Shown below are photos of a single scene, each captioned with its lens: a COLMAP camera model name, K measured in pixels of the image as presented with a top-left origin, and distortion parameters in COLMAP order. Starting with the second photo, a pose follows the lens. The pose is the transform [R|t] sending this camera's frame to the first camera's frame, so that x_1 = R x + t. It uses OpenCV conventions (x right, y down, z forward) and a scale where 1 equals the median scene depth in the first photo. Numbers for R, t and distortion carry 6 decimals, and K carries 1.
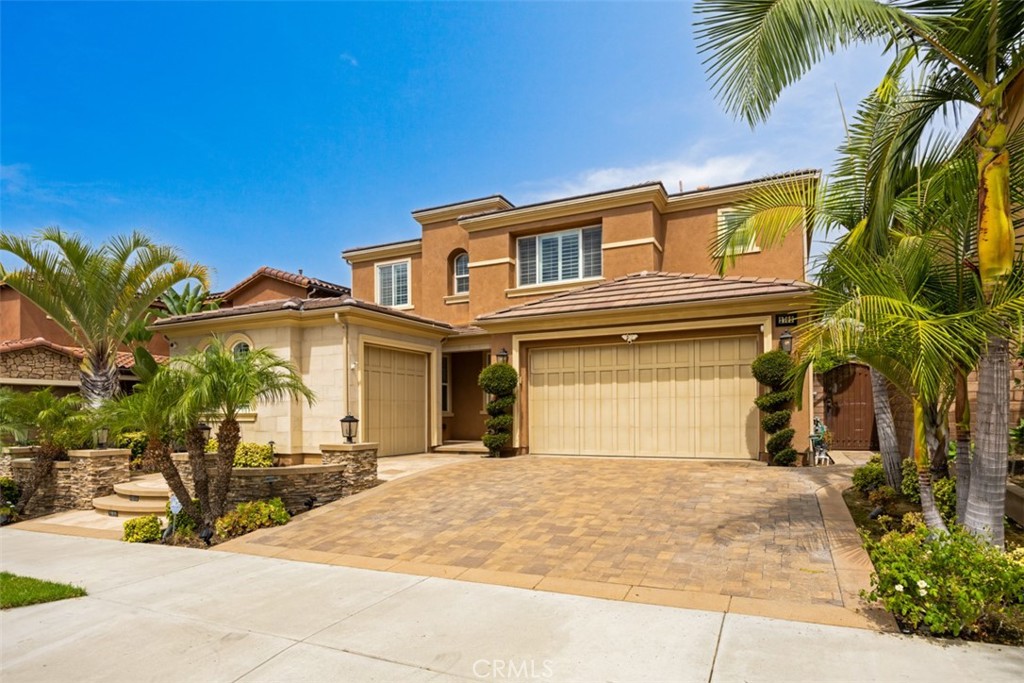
lens RADIAL K [[599.1, 0, 512.9], [0, 599.1, 404.3], [0, 0, 1]] dist [-0.005160, -0.001789]
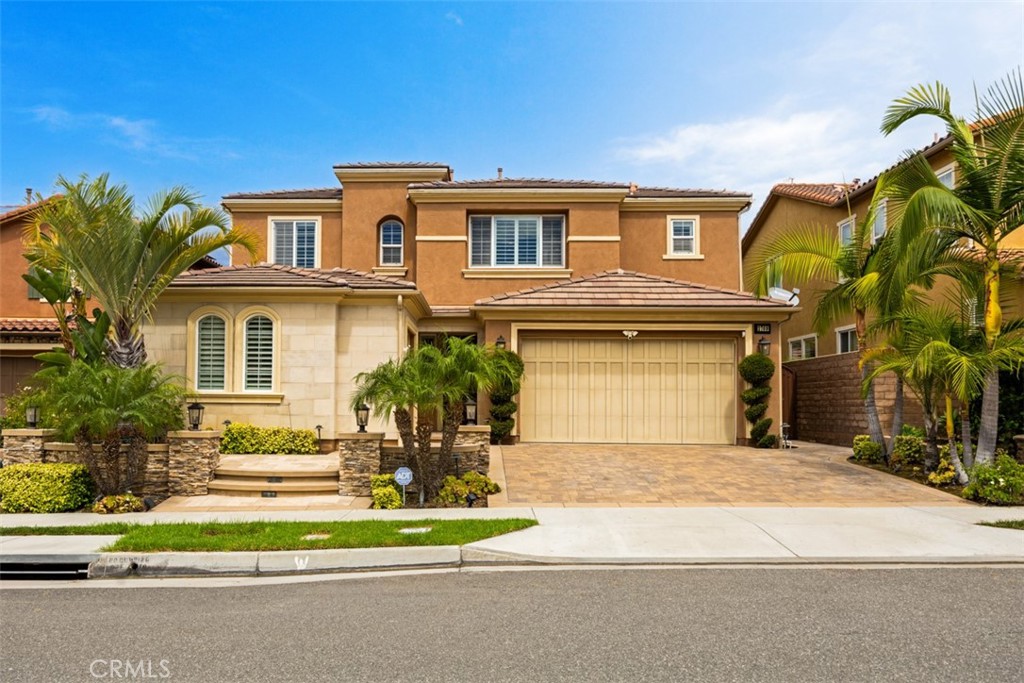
lens RADIAL K [[856.7, 0, 512.0], [0, 856.7, 341.5], [0, 0, 1]] dist [-0.000185, -0.001676]
pose [[0.907818, 0.050193, 0.416351, -0.608832], [-0.024420, 0.997454, -0.067002, 0.011683], [-0.418654, 0.050658, 0.906732, -0.302372]]
